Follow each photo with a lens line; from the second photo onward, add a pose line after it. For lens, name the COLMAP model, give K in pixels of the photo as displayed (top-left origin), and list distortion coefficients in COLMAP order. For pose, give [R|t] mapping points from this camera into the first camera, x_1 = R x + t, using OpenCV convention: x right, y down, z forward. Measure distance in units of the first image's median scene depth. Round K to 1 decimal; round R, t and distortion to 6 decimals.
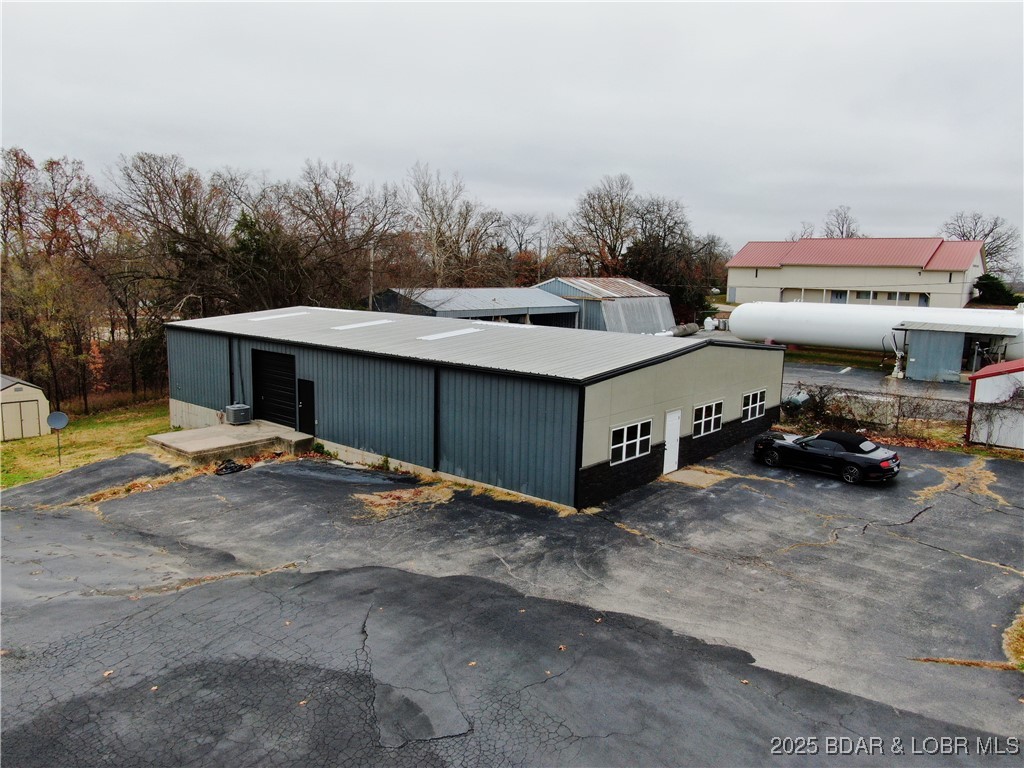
lens RADIAL K [[742.4, 0, 512.4], [0, 742.4, 382.5], [0, 0, 1]] dist [-0.017365, 0.006931]
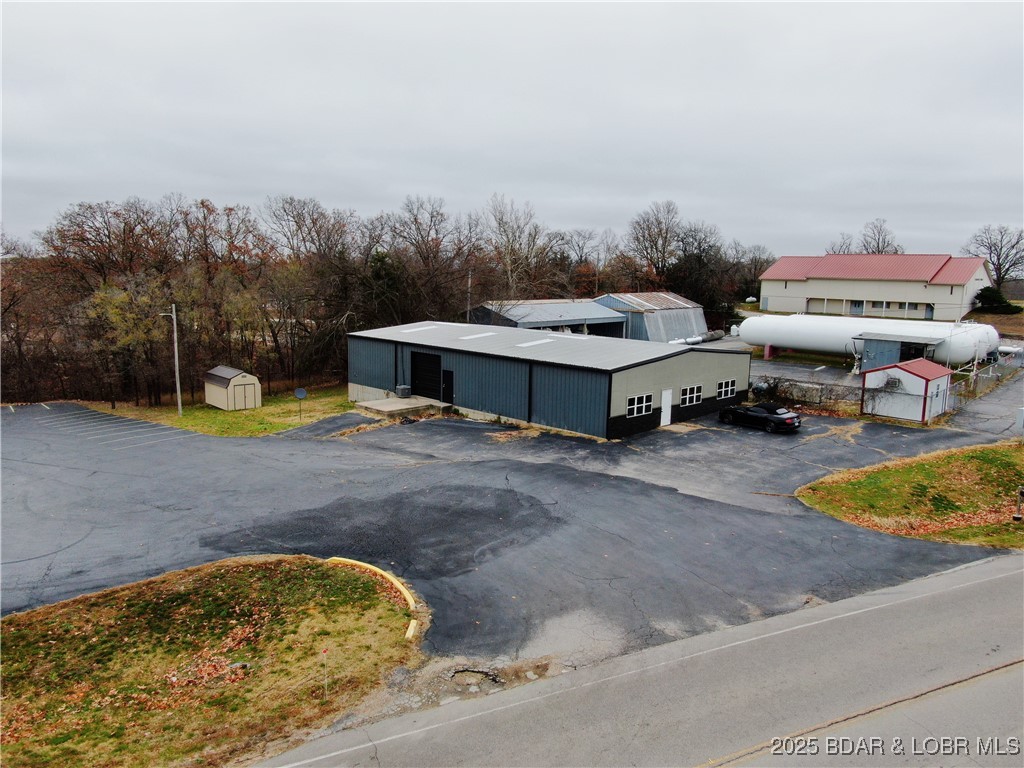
lens RADIAL K [[742.4, 0, 512.0], [0, 742.4, 380.8], [0, 0, 1]] dist [-0.017365, 0.006931]
pose [[0.996655, 0.009290, -0.081198, -0.002172], [-0.009283, 0.999957, 0.000454, 0.021049], [0.081198, 0.000301, 0.996698, -0.754120]]
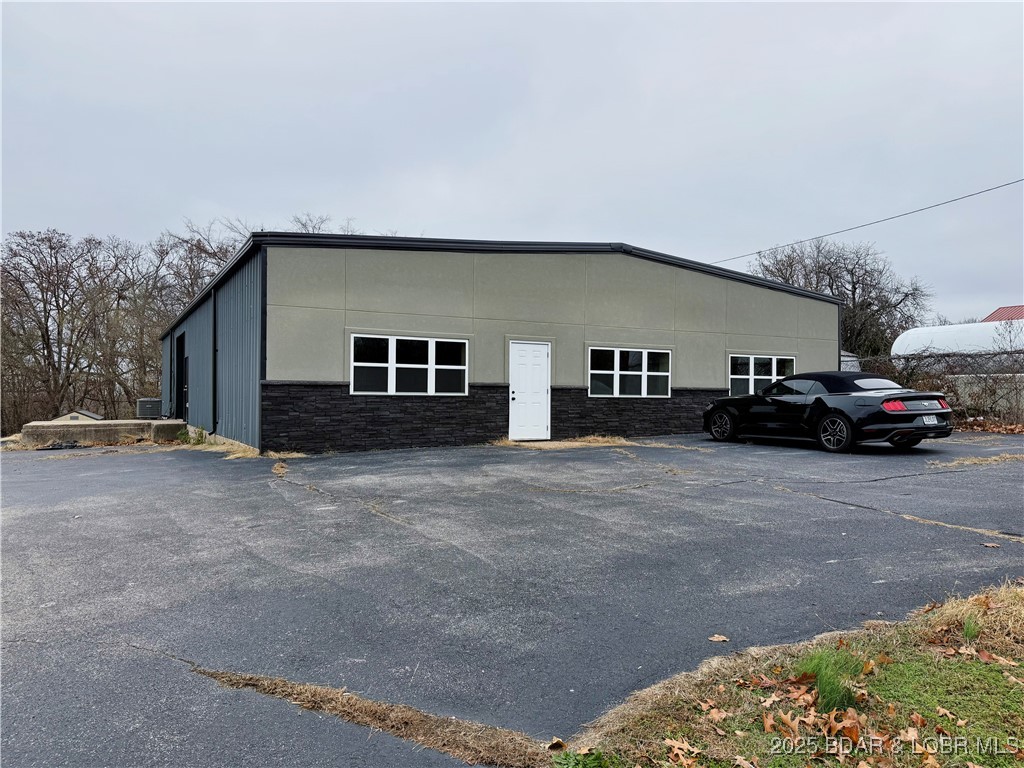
lens RADIAL K [[707.3, 0, 514.0], [0, 707.3, 386.2], [0, 0, 1]] dist [0.077908, -0.007520]
pose [[0.936538, -0.026006, -0.349601, 0.418802], [-0.033206, 0.986180, -0.162316, 0.177605], [0.348991, 0.163624, 0.922731, 0.447908]]
